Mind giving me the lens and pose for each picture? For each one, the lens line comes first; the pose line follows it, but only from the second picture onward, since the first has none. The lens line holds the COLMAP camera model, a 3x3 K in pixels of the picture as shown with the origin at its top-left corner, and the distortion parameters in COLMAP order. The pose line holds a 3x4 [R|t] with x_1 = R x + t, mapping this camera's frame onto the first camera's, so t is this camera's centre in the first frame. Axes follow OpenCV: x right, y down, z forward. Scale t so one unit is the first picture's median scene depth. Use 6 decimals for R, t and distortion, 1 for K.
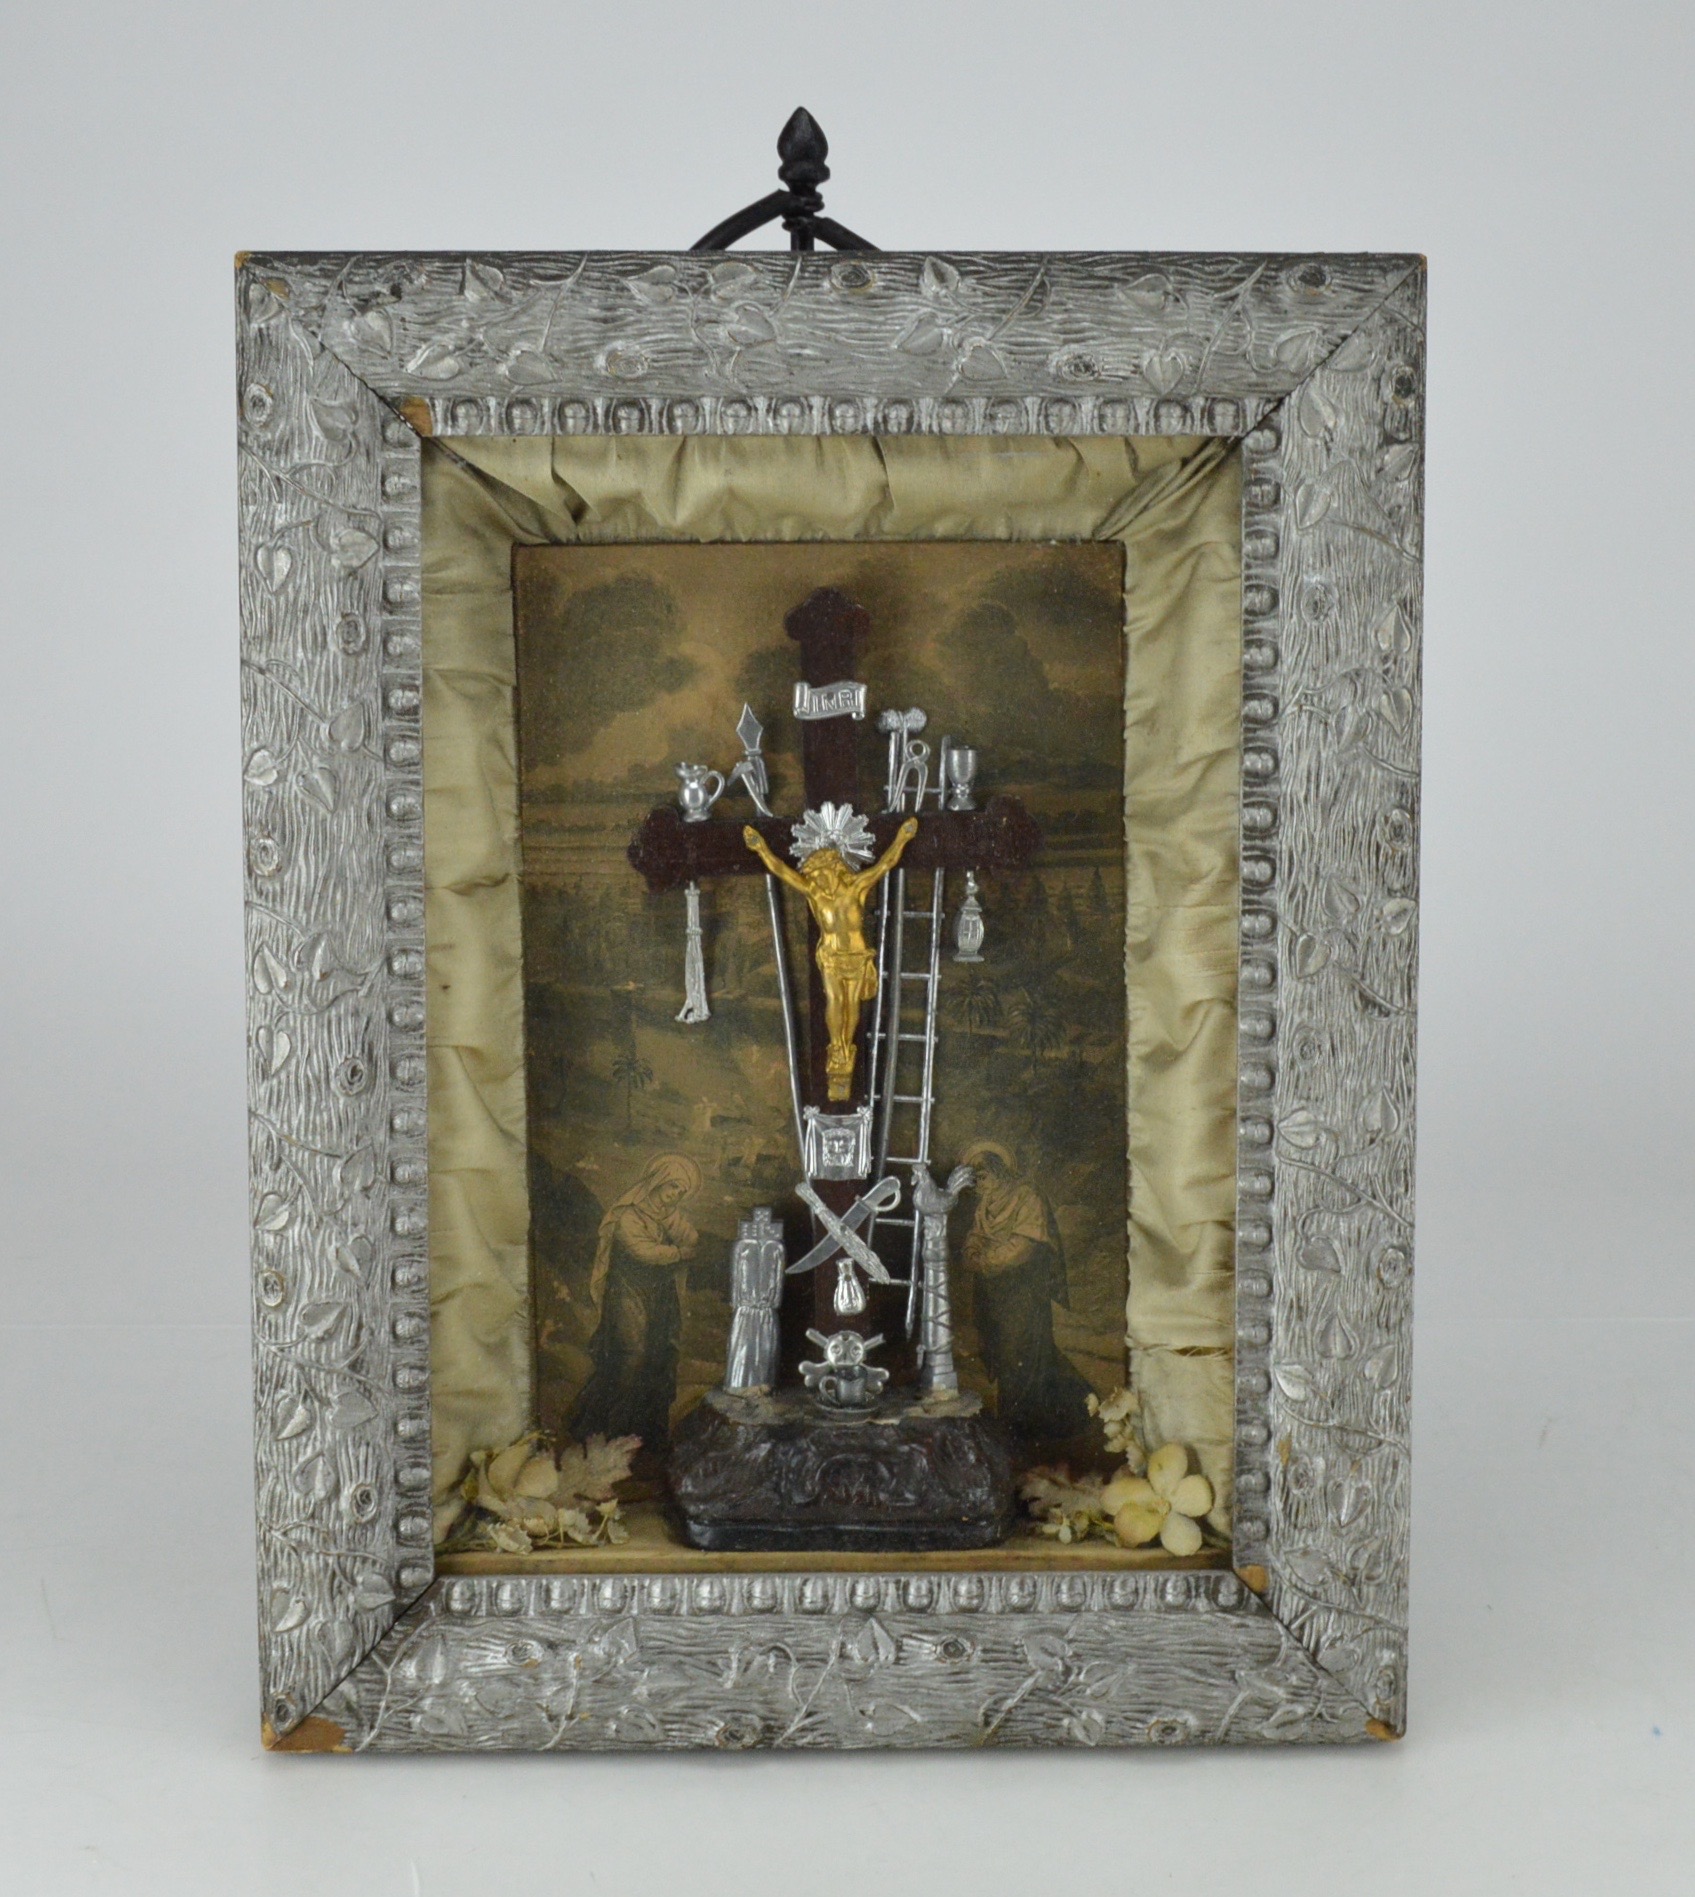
lens RADIAL K [[4604.9, 0, 971.4], [0, 4604.9, 943.4], [0, 0, 1]] dist [0.012029, -0.566071]
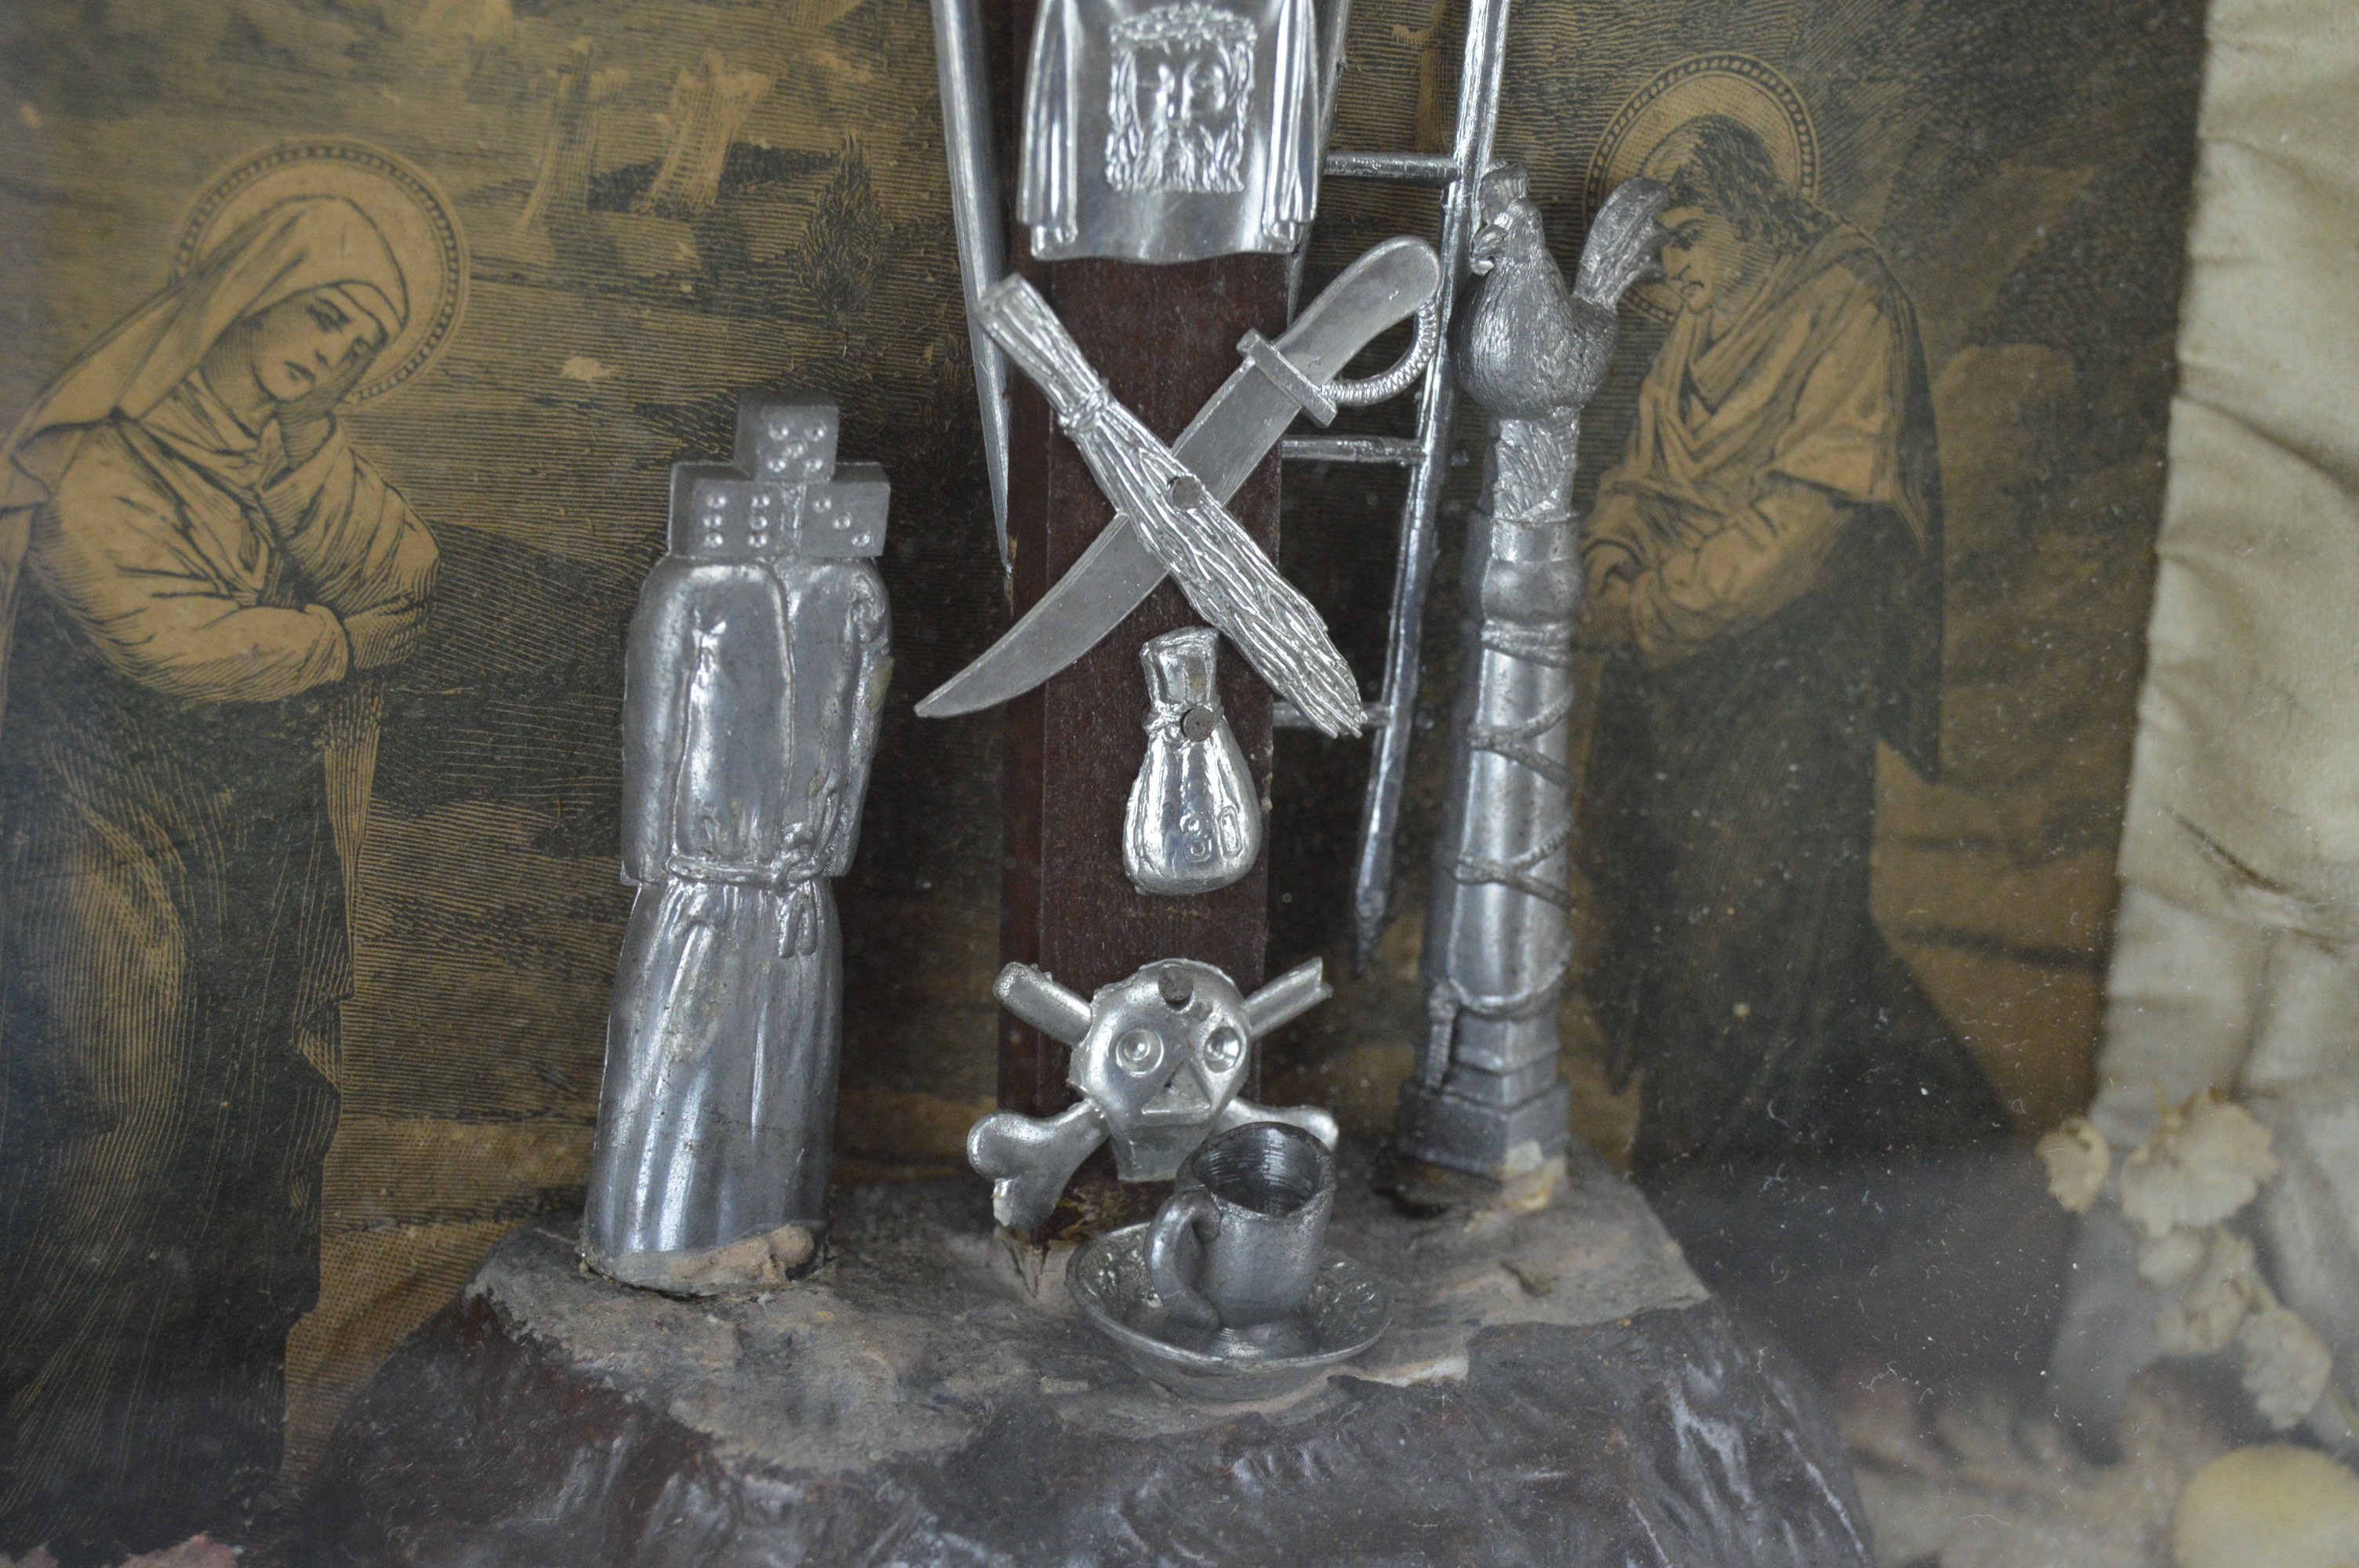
lens RADIAL K [[4355.8, 0, 1179.5], [0, 4355.8, 784.0], [0, 0, 1]] dist [-0.020678, -0.180416]
pose [[0.932711, -0.069497, 0.353864, -0.100501], [0.012164, 0.986760, 0.161733, 0.043391], [-0.360419, -0.146546, 0.921207, 0.824649]]
